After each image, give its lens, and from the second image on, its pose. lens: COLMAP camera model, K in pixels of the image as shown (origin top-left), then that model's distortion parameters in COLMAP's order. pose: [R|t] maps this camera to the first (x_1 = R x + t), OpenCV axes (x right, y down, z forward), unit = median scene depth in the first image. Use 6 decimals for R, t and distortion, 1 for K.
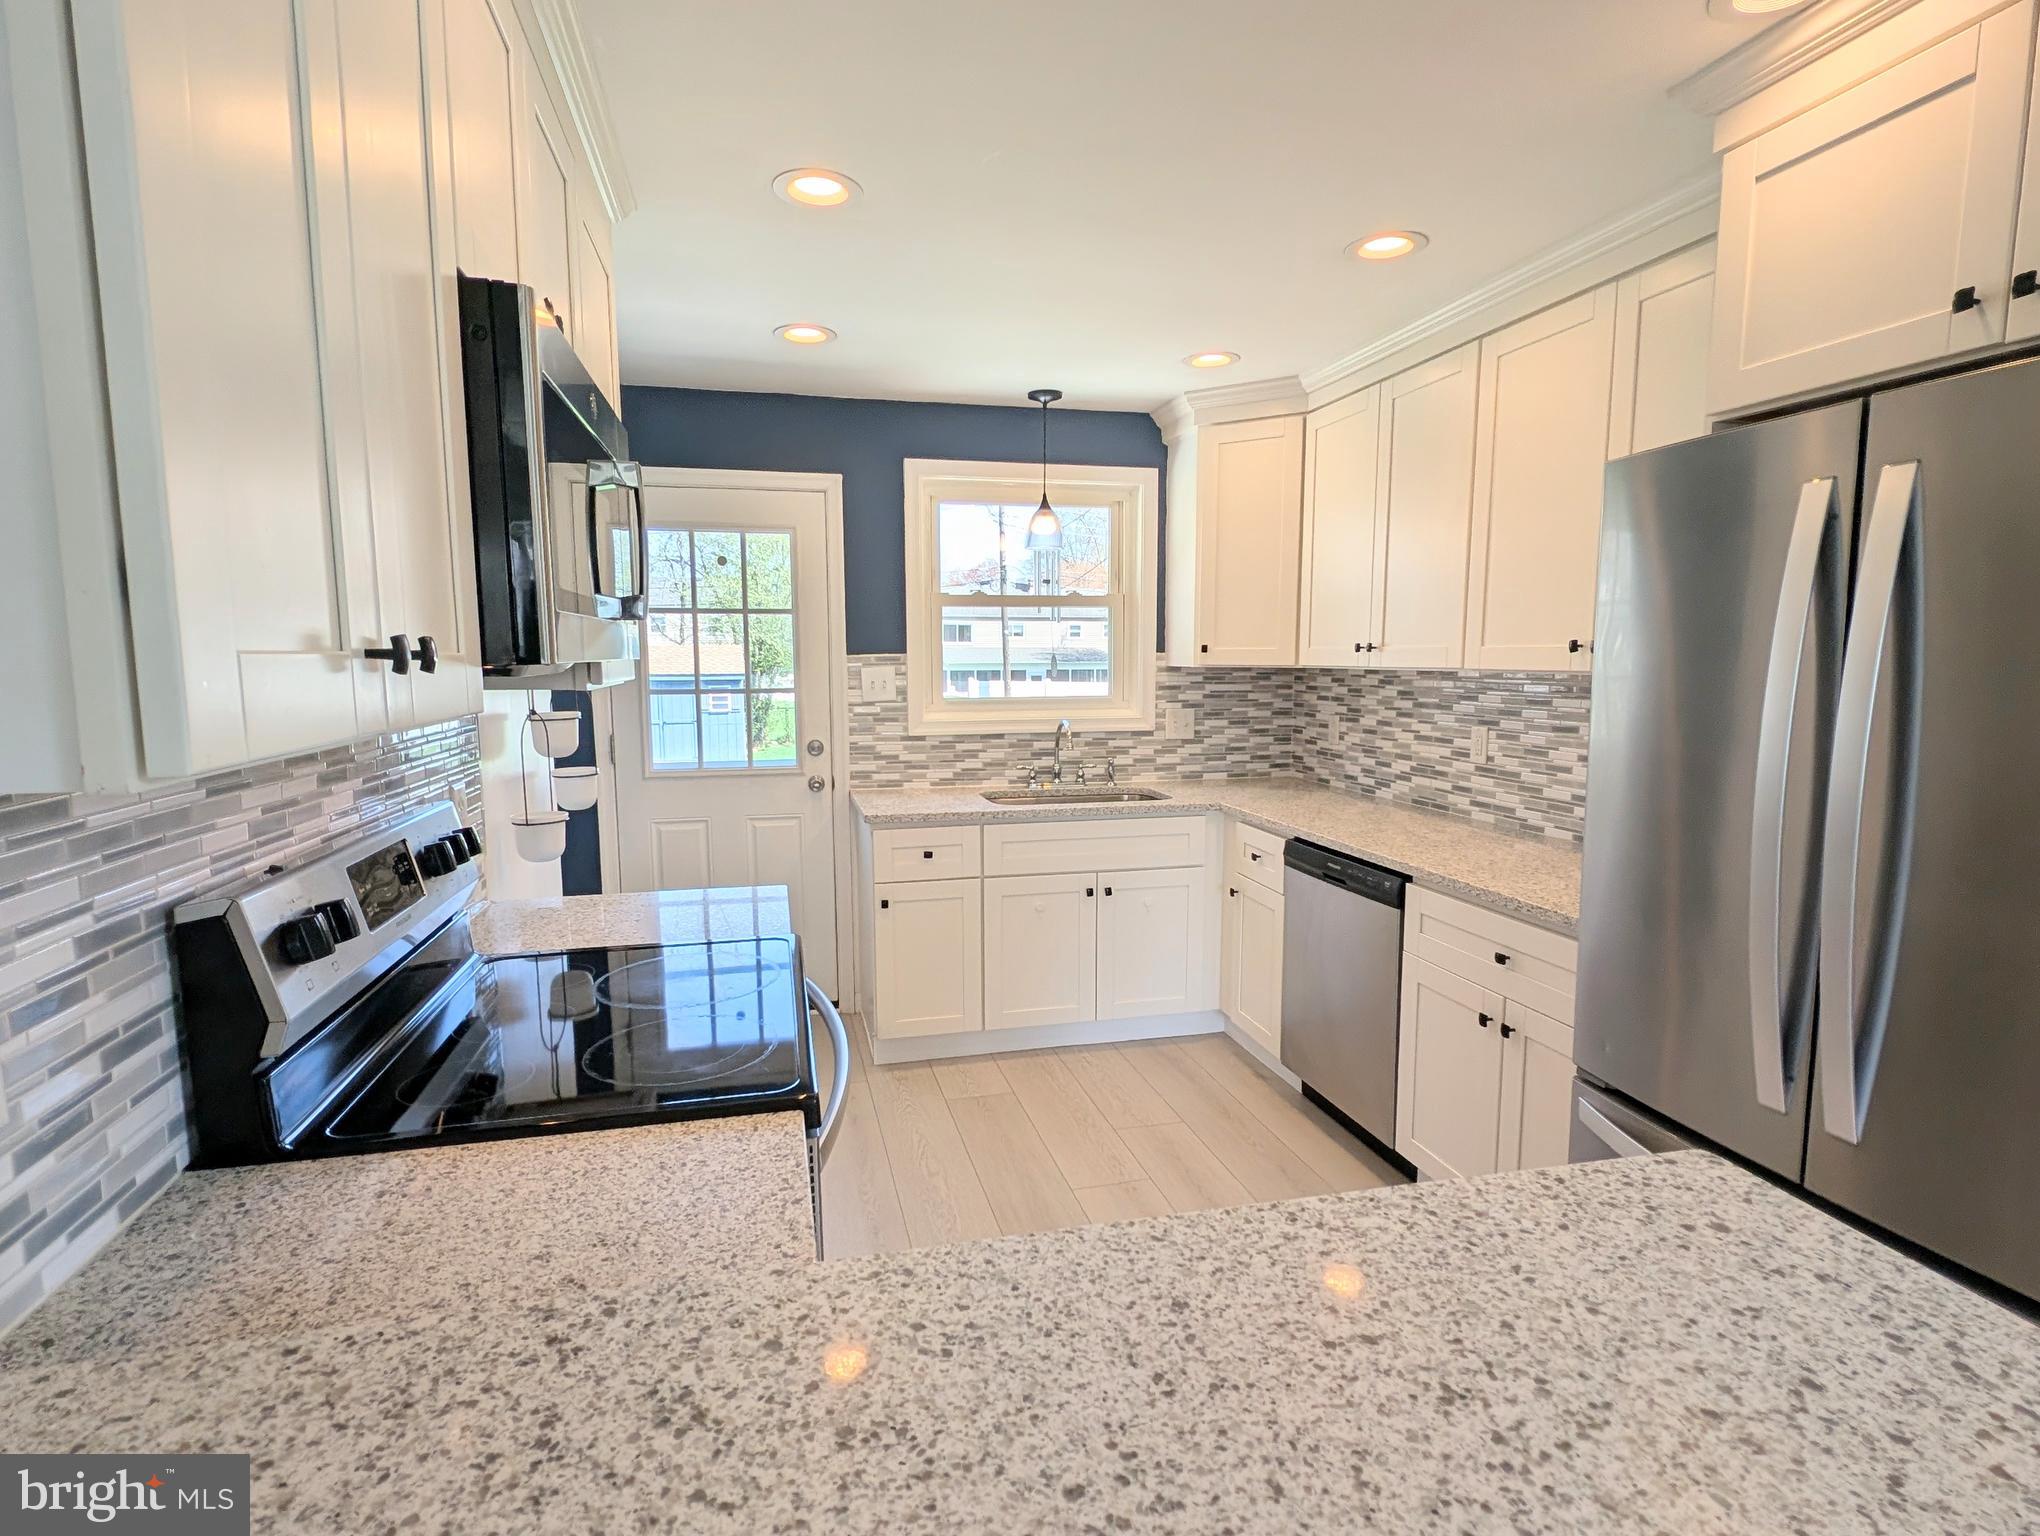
lens RADIAL K [[1024.6, 0, 1009.3], [0, 1024.6, 777.2], [0, 0, 1]] dist [0.027726, -0.018848]
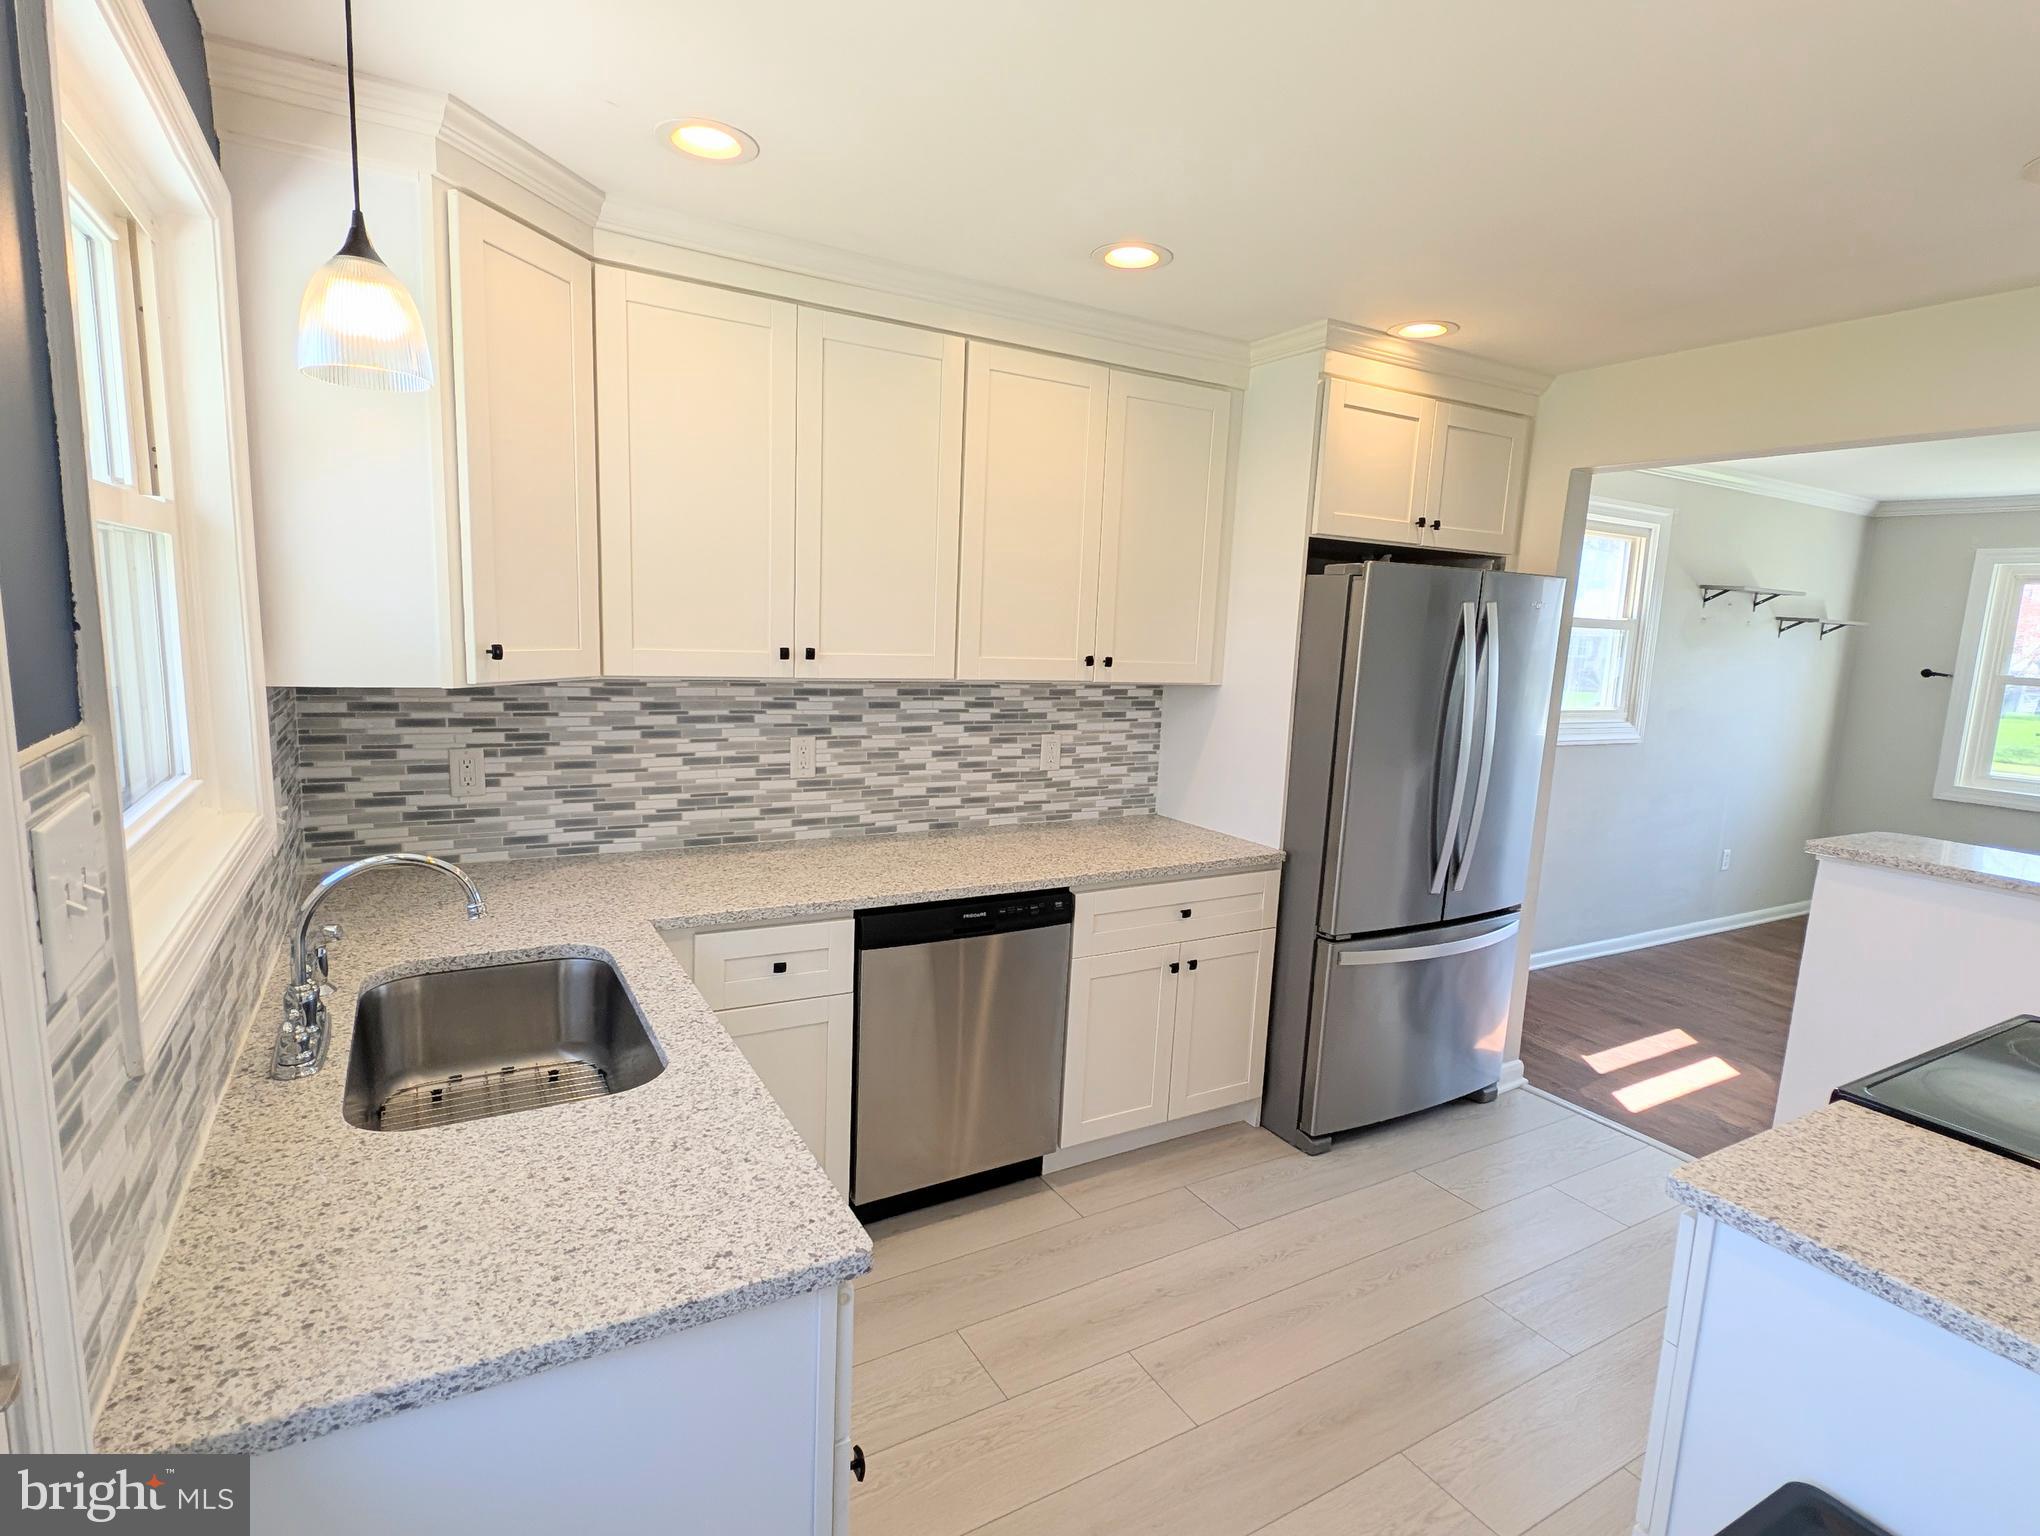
lens RADIAL K [[1024.6, 0, 1009.3], [0, 1024.6, 777.2], [0, 0, 1]] dist [0.027726, -0.018848]
pose [[-0.276573, -0.157267, 0.948037, -0.410801], [0.073203, 0.980204, 0.183958, -0.153990], [-0.958201, 0.120277, -0.259586, 0.988415]]
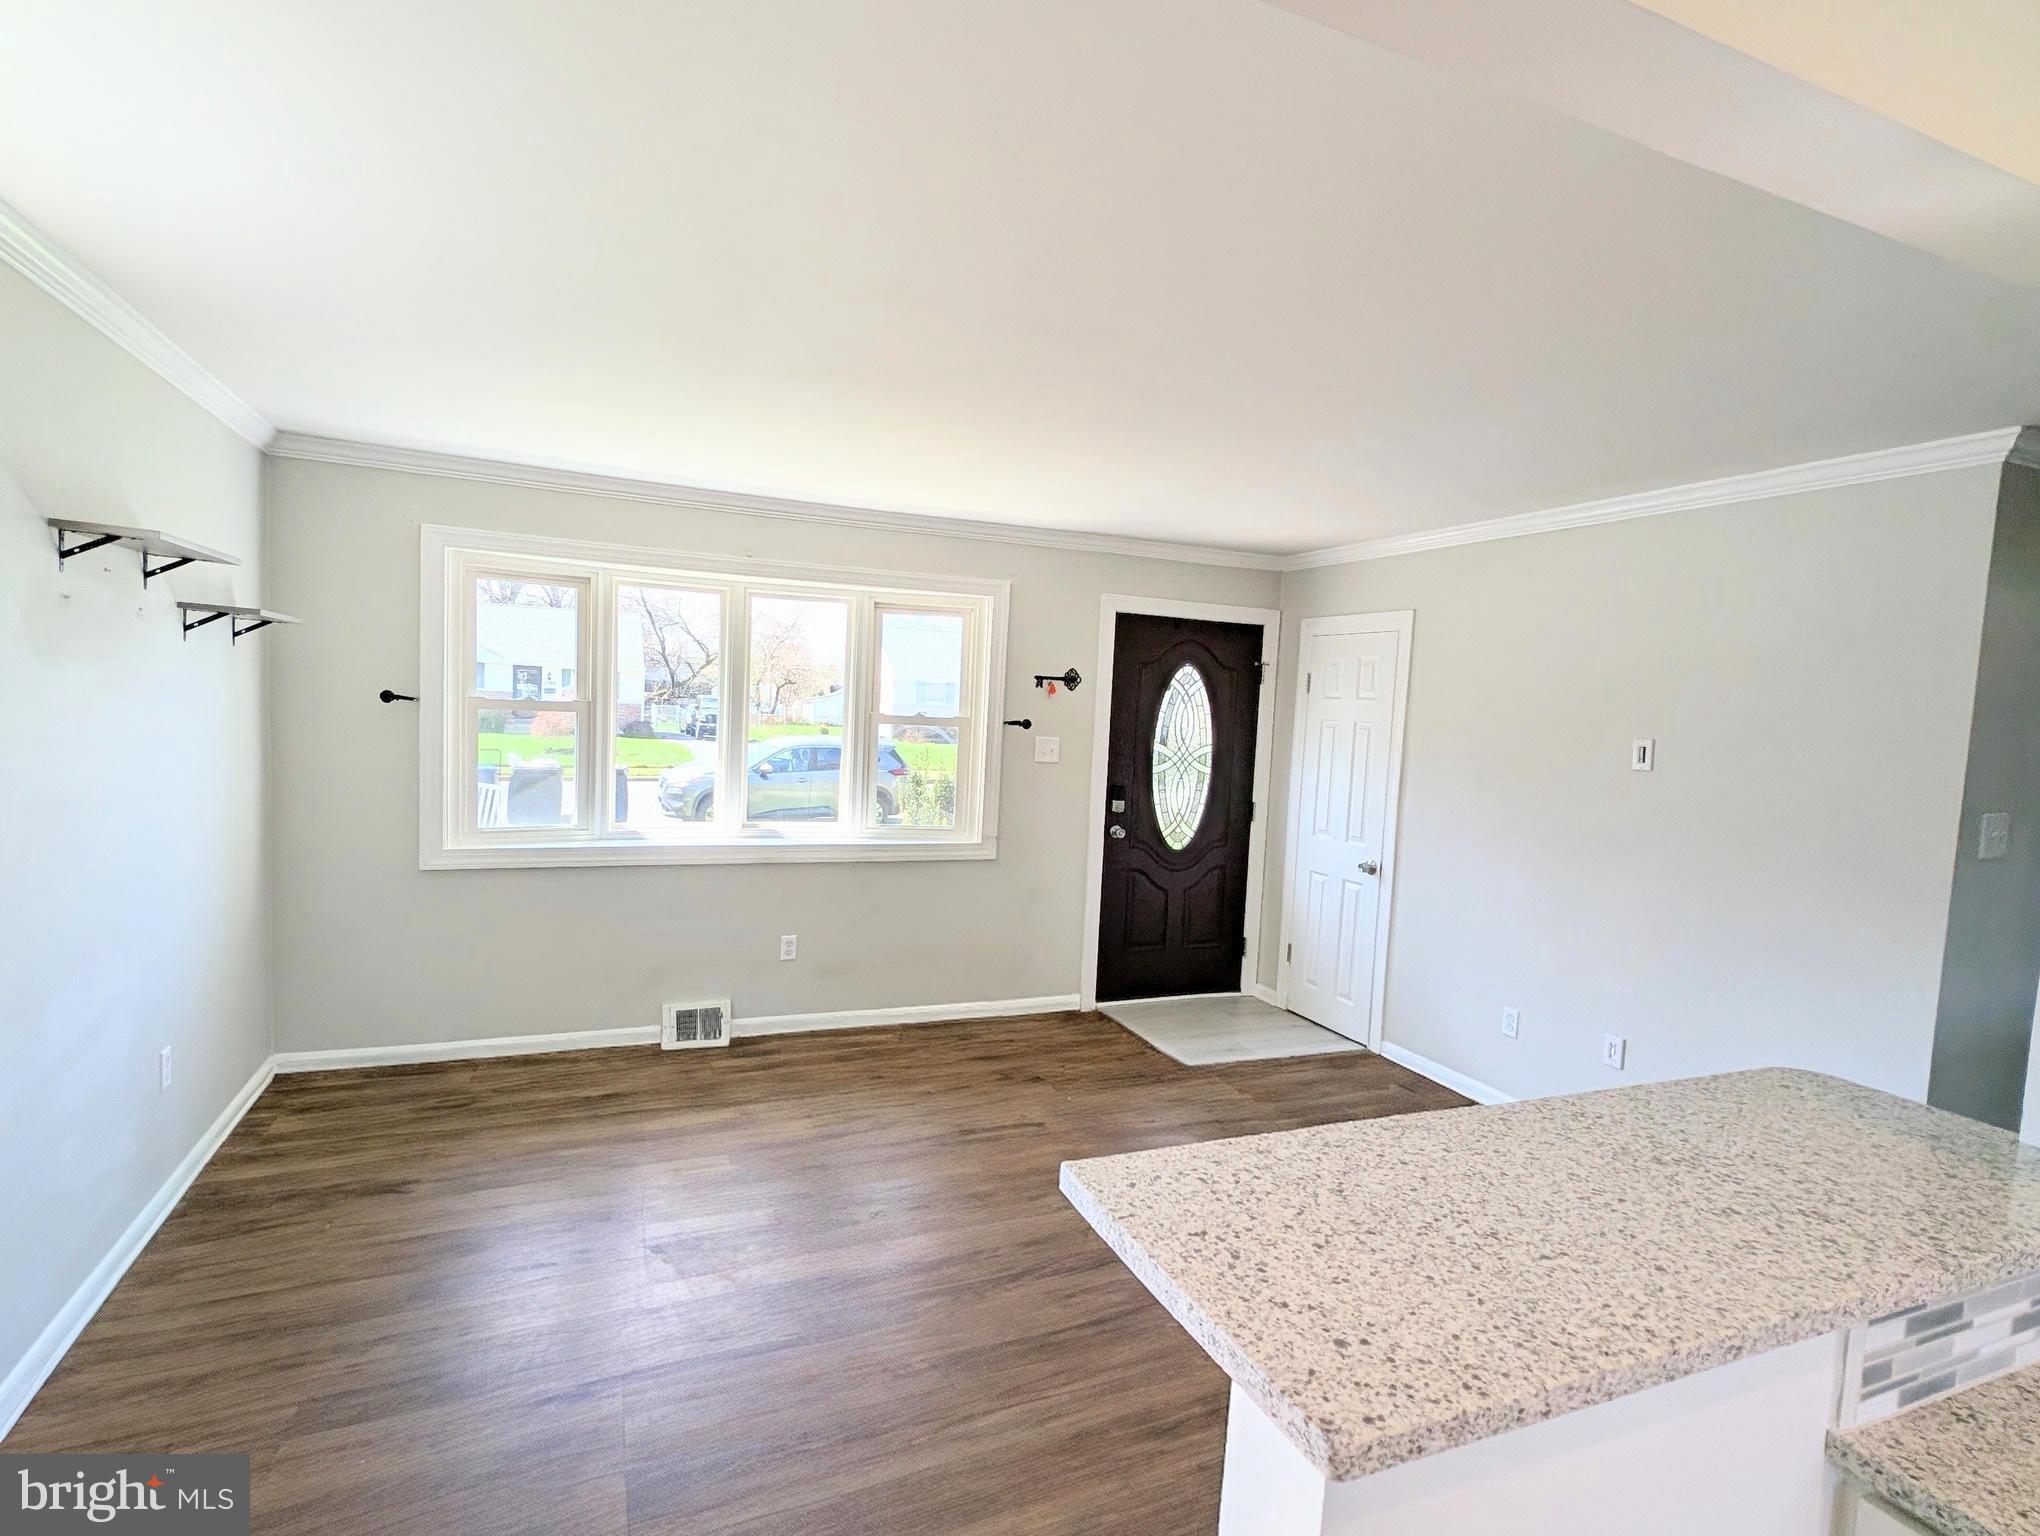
lens RADIAL K [[1024.6, 0, 1009.3], [0, 1024.6, 777.2], [0, 0, 1]] dist [0.027726, -0.018848]
pose [[-0.985867, -0.034768, -0.163882, 0.254728], [-0.066537, 0.979026, 0.192566, -0.086438], [0.153749, 0.200749, -0.967502, 0.390397]]
